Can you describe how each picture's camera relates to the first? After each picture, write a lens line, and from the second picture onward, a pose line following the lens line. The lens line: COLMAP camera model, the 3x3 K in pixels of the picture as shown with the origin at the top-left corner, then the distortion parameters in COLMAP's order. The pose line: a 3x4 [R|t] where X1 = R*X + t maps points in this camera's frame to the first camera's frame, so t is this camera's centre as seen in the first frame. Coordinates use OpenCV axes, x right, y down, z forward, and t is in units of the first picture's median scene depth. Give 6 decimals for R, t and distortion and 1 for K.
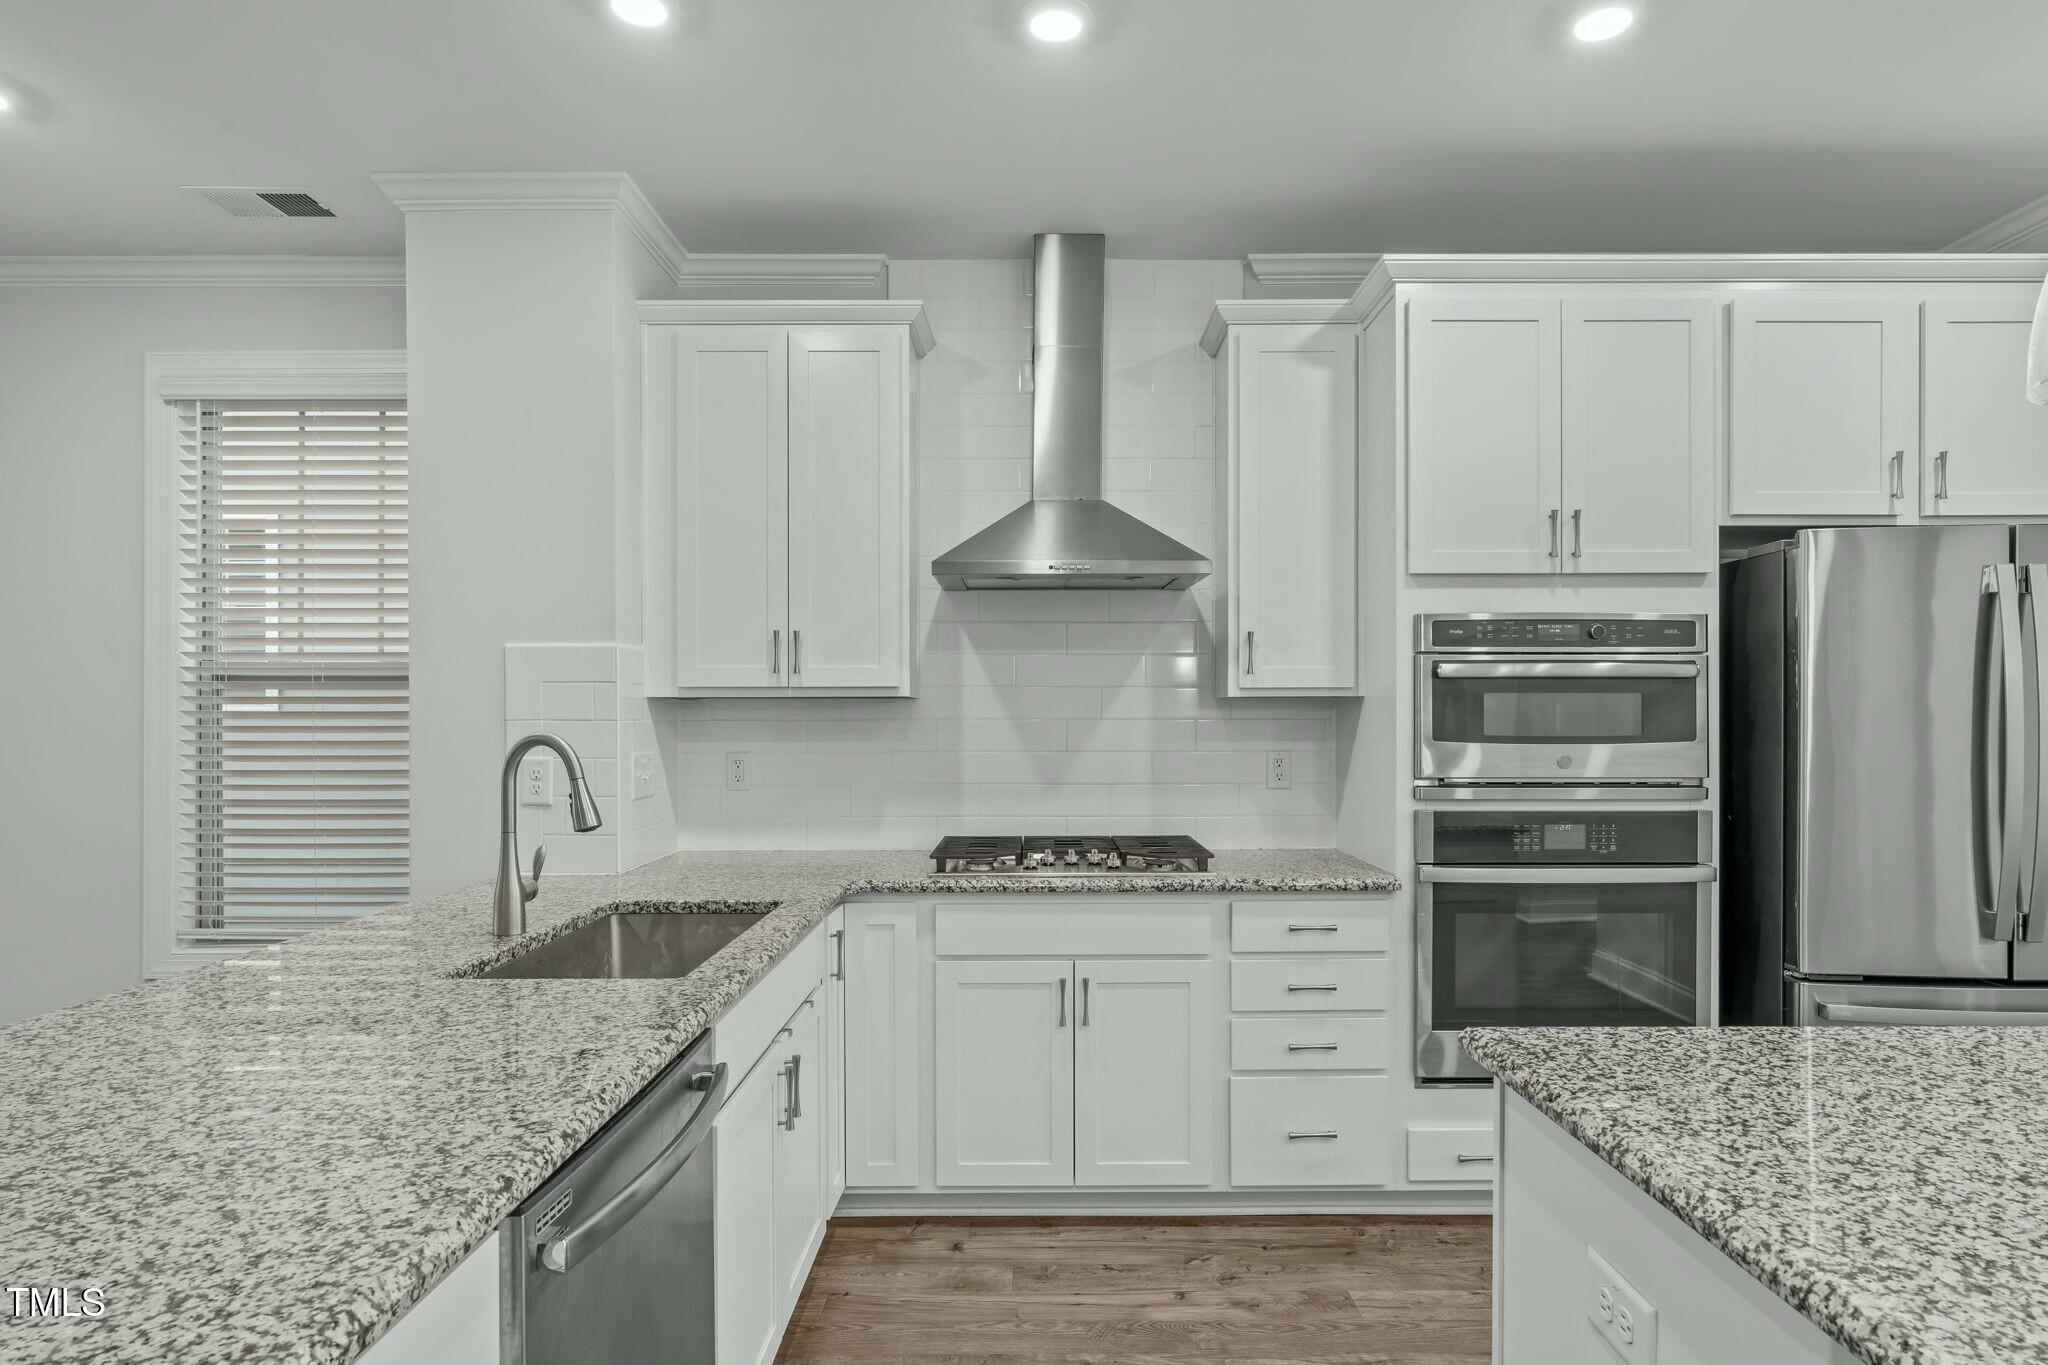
lens RADIAL K [[1088.3, 0, 1037.8], [0, 1088.3, 720.8], [0, 0, 1]] dist [-0.005171, 0.001027]
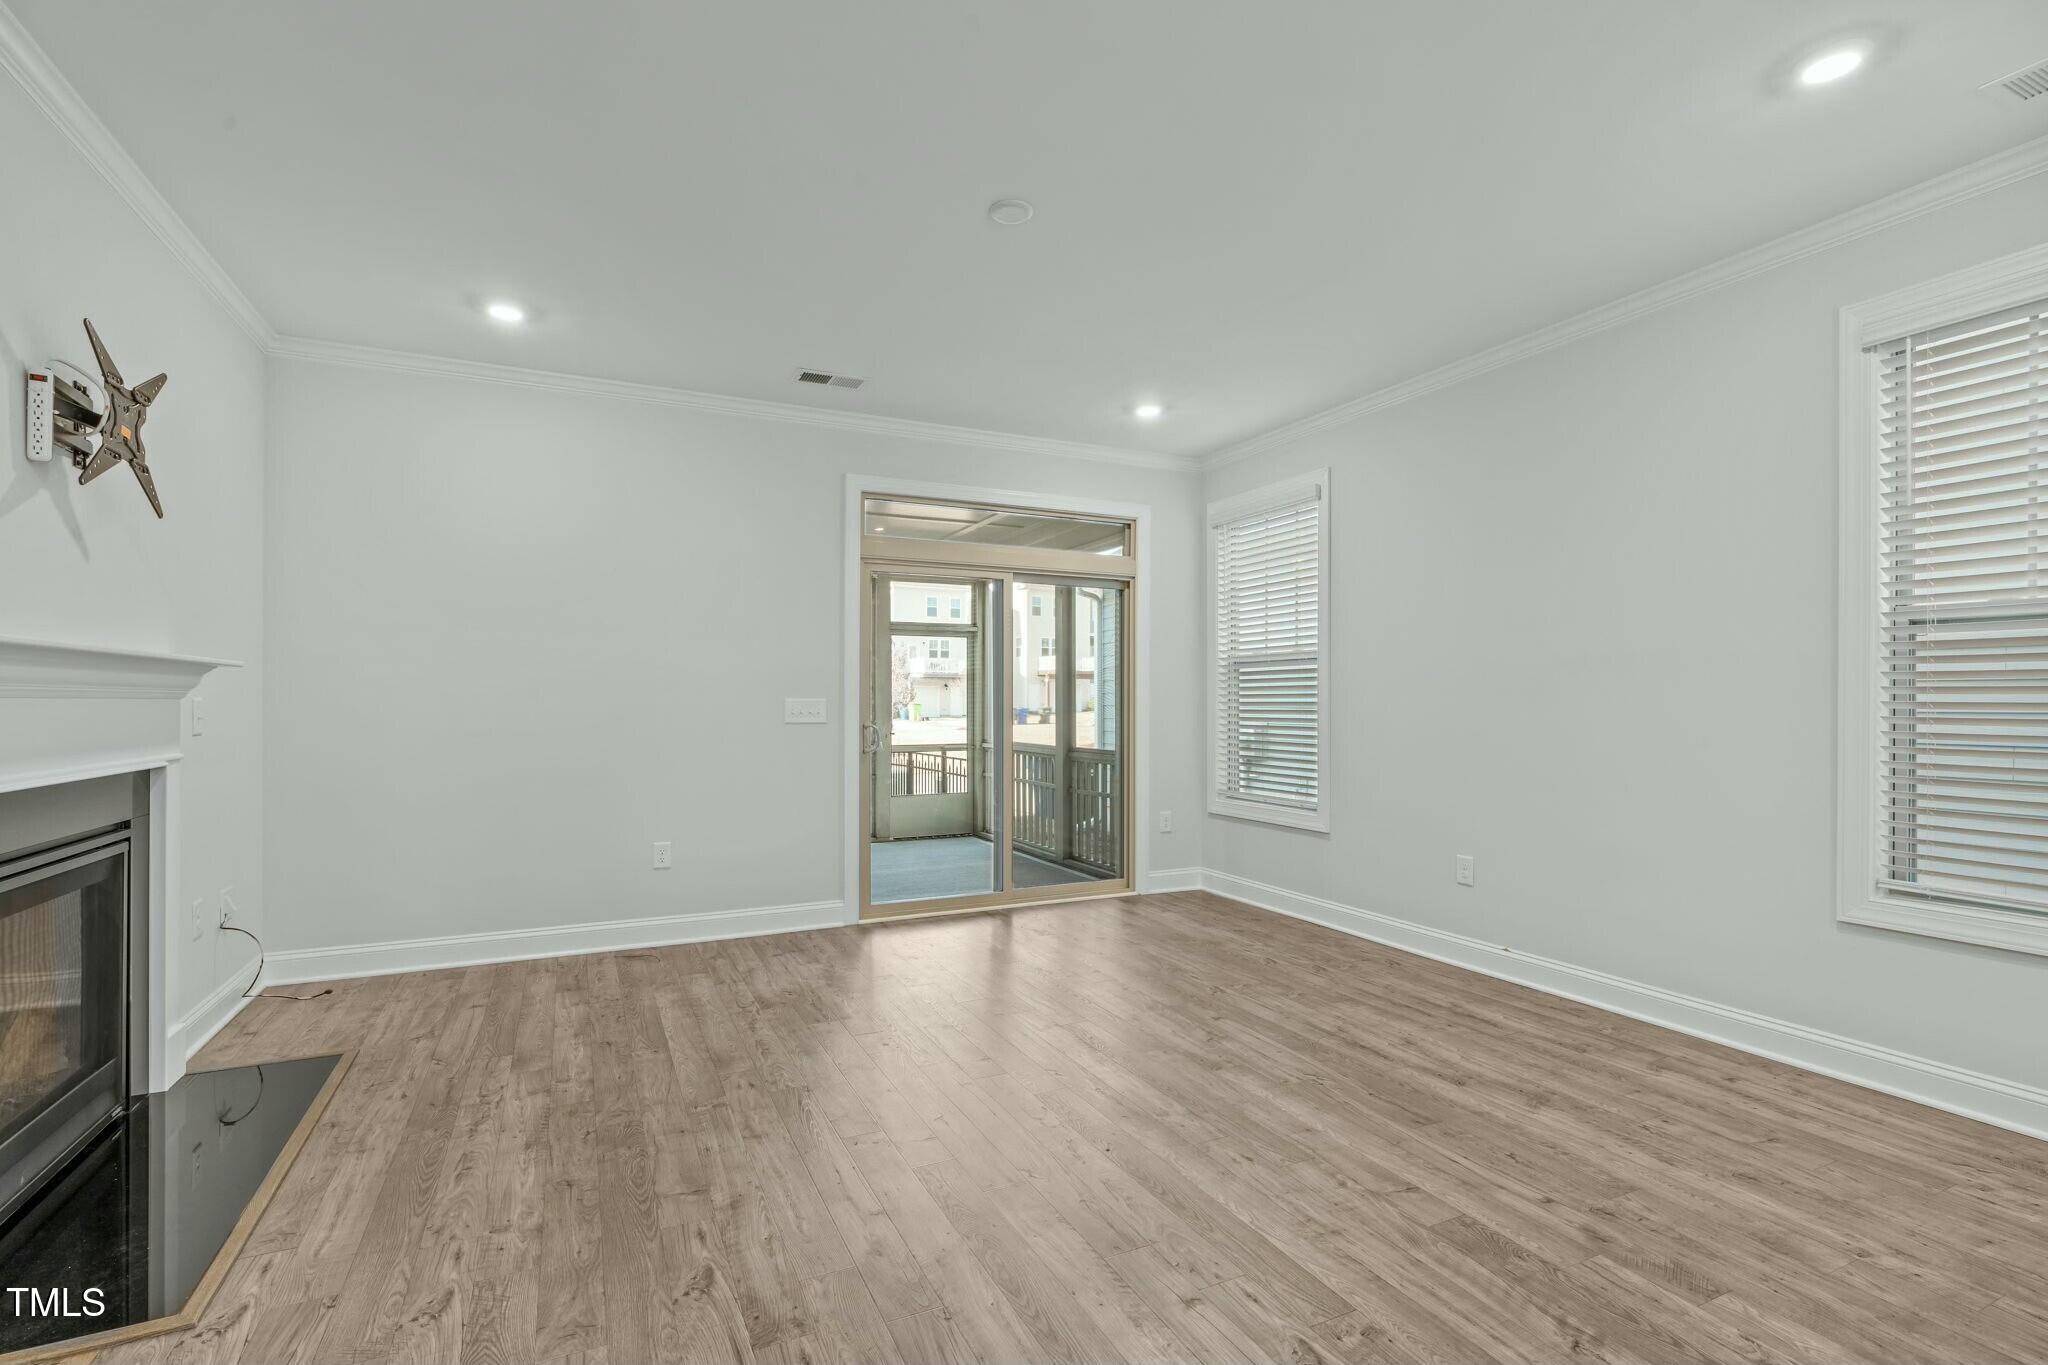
lens RADIAL K [[959.6, 0, 1016.7], [0, 959.6, 688.1], [0, 0, 1]] dist [-0.000020, 0.000363]
pose [[0.425033, -0.011987, -0.905098, -0.417218], [-0.001466, 0.999902, -0.013931, 0.041811], [0.905176, 0.007248, 0.424974, -0.111523]]
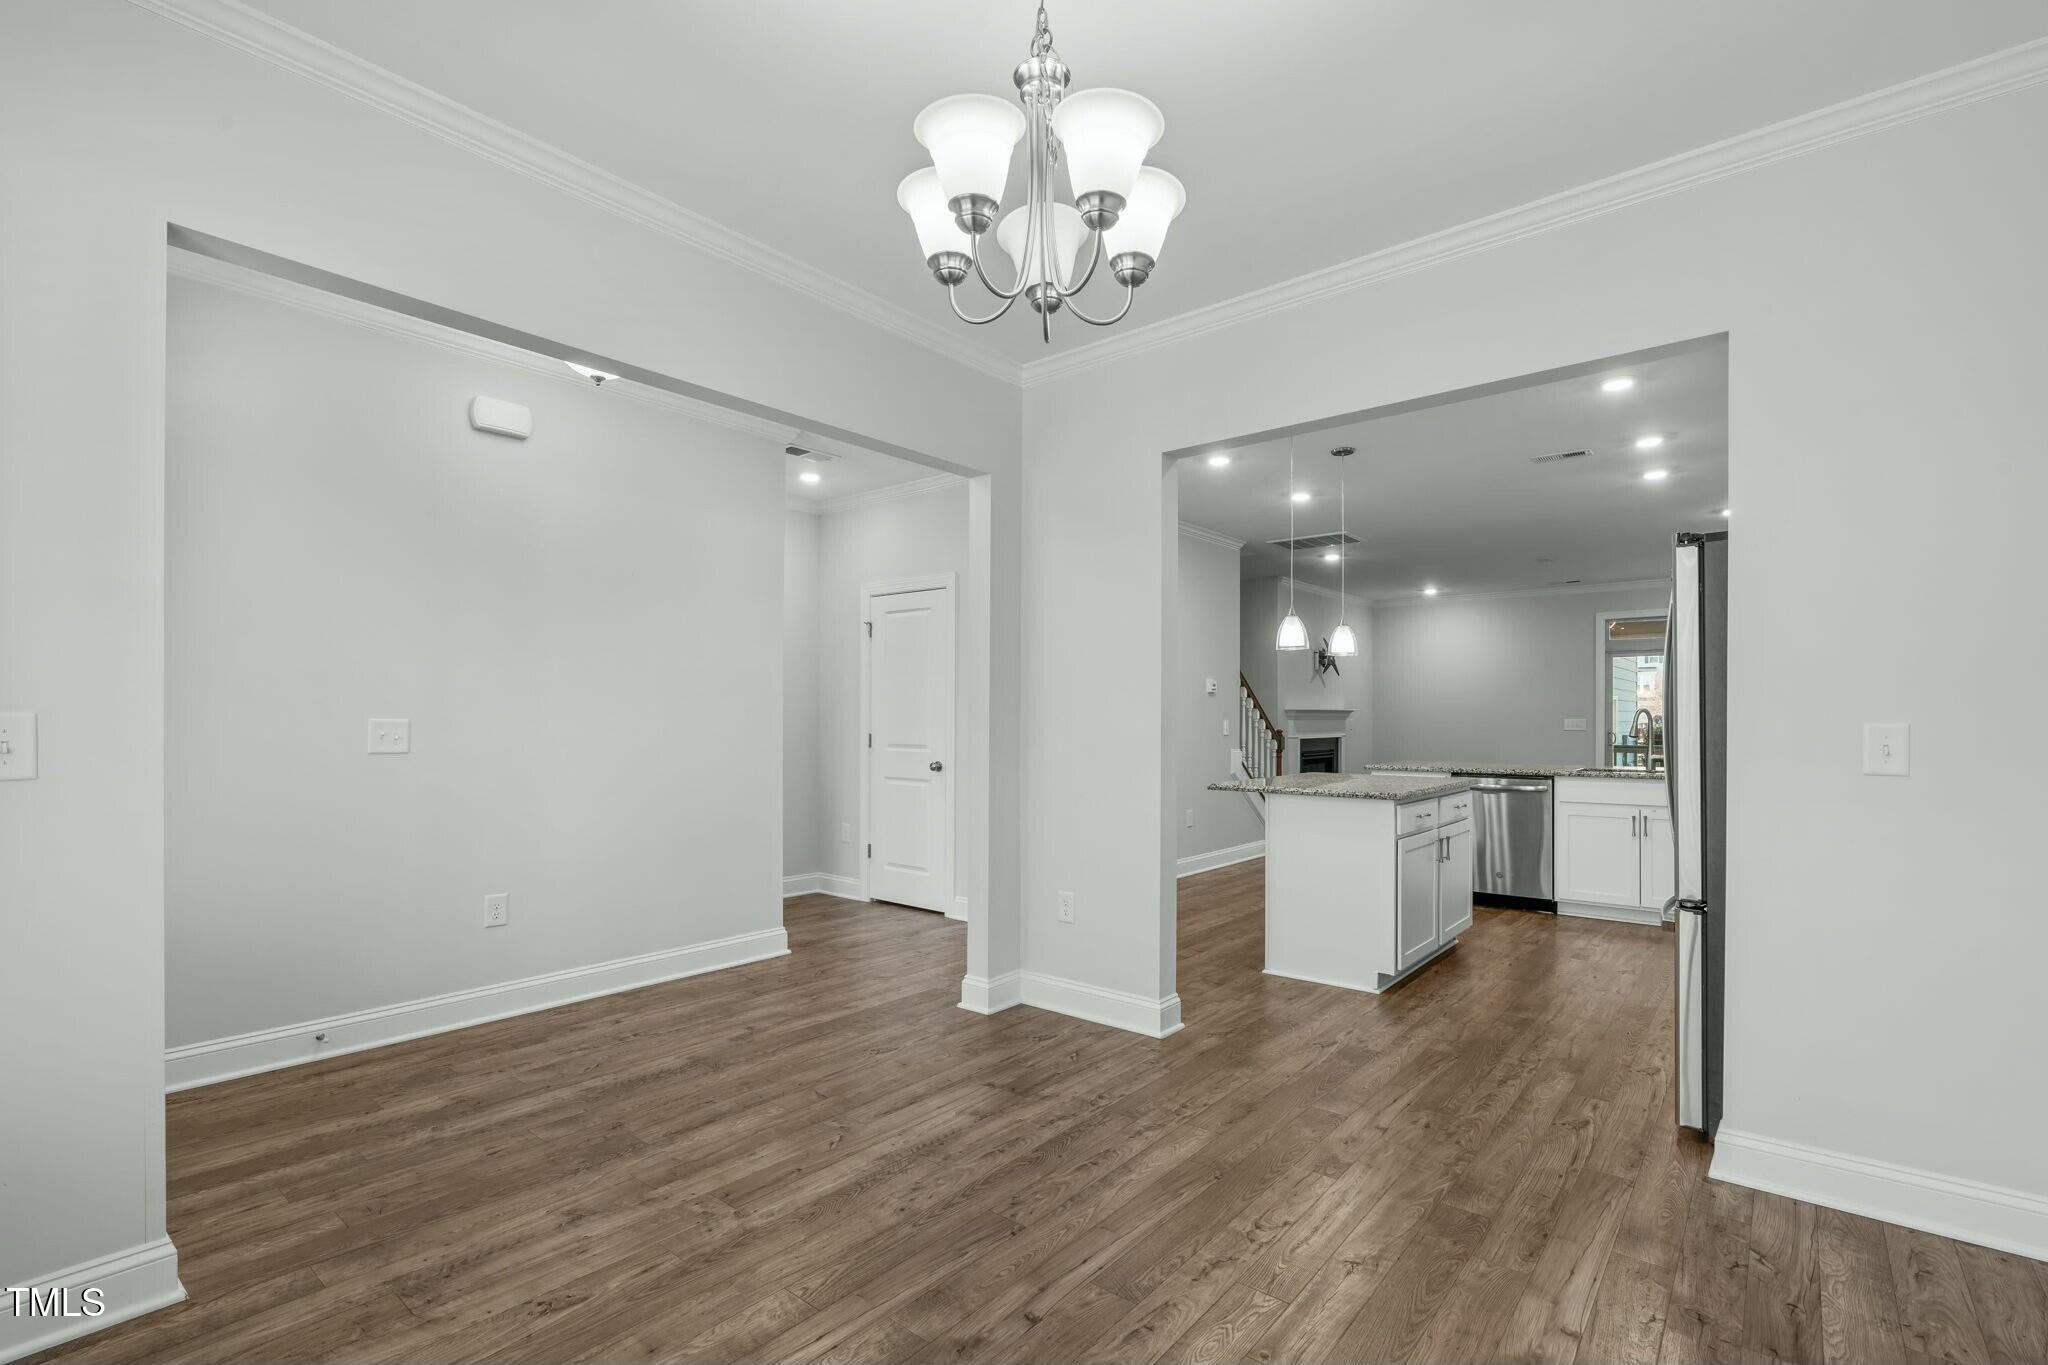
lens RADIAL K [[916.5, 0, 1022.9], [0, 916.5, 747.4], [0, 0, 1]] dist [-0.000039, 0.000032]
pose [[-0.648775, 0.025690, -0.760546, 2.152503], [-0.000952, 0.999402, 0.034571, 0.024437], [0.760979, 0.023153, -0.648363, 1.014785]]
